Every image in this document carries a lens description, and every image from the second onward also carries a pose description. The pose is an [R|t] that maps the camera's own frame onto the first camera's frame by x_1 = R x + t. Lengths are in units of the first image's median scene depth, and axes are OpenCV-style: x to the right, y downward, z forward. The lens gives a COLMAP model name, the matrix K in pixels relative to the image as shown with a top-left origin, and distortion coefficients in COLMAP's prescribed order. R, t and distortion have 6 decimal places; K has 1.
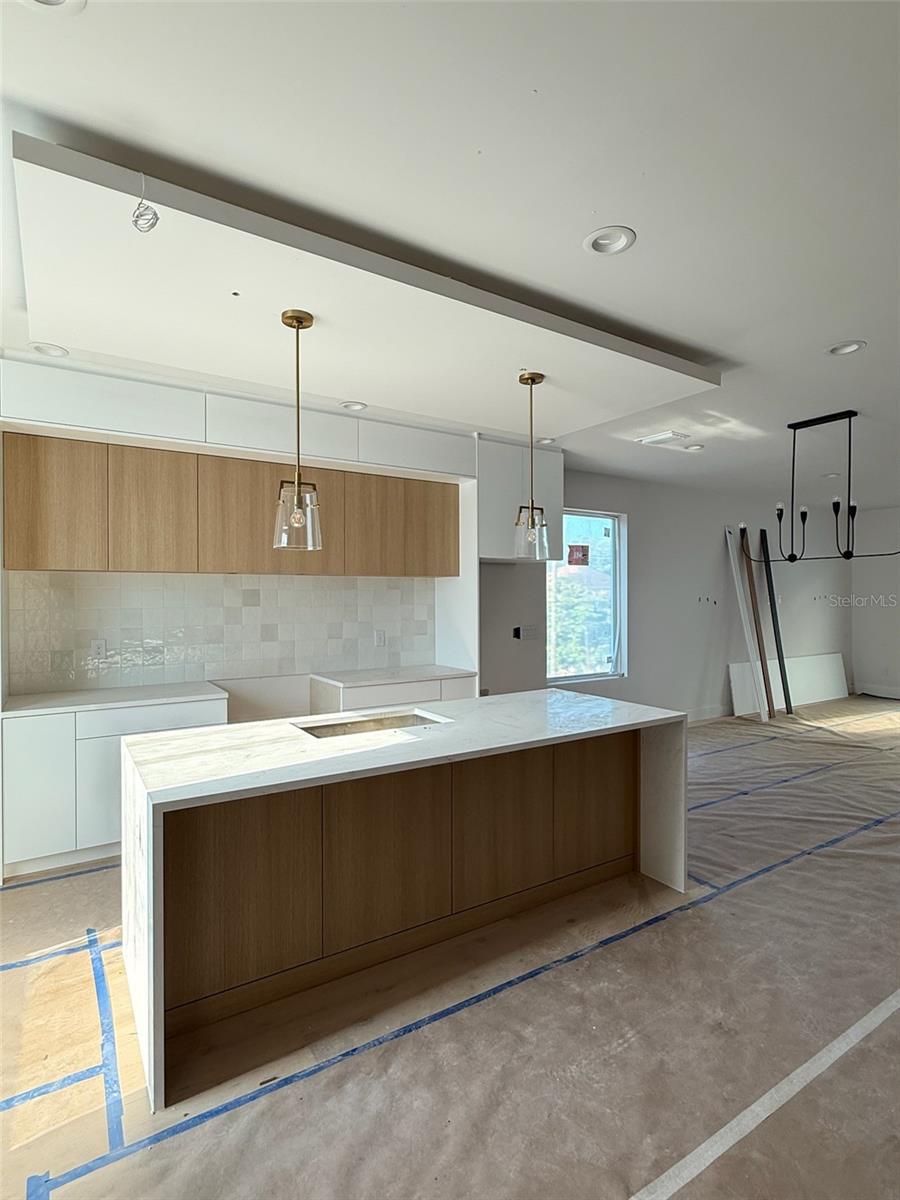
lens RADIAL K [[605.7, 0, 450.0], [0, 605.7, 600.0], [0, 0, 1]] dist [0.000716, 0.000016]
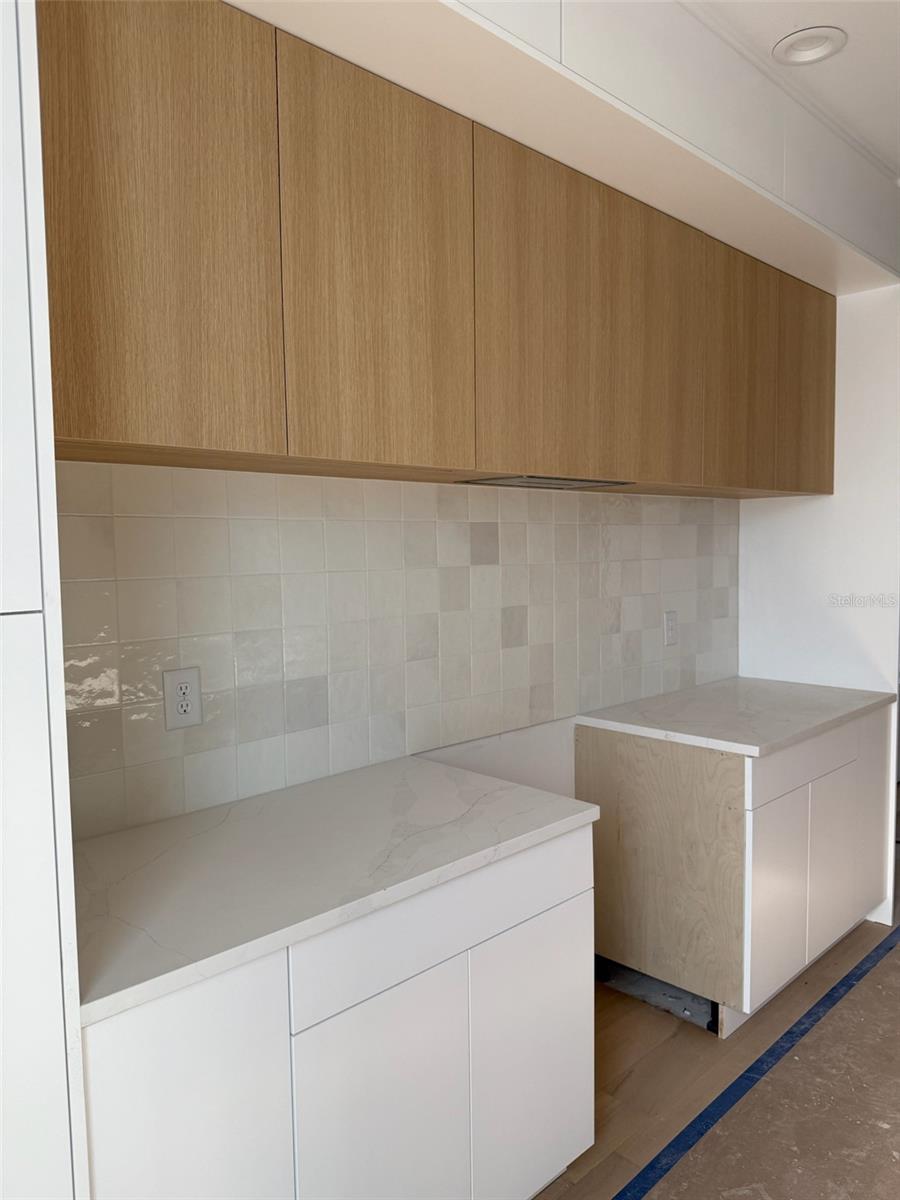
lens RADIAL K [[826.9, 0, 450.0], [0, 826.9, 600.0], [0, 0, 1]] dist [0.159146, -0.327302]
pose [[0.980844, -0.022368, 0.193504, -0.516767], [0.010746, 0.998086, 0.060902, 0.000098], [-0.194496, -0.057656, 0.979207, 0.509589]]
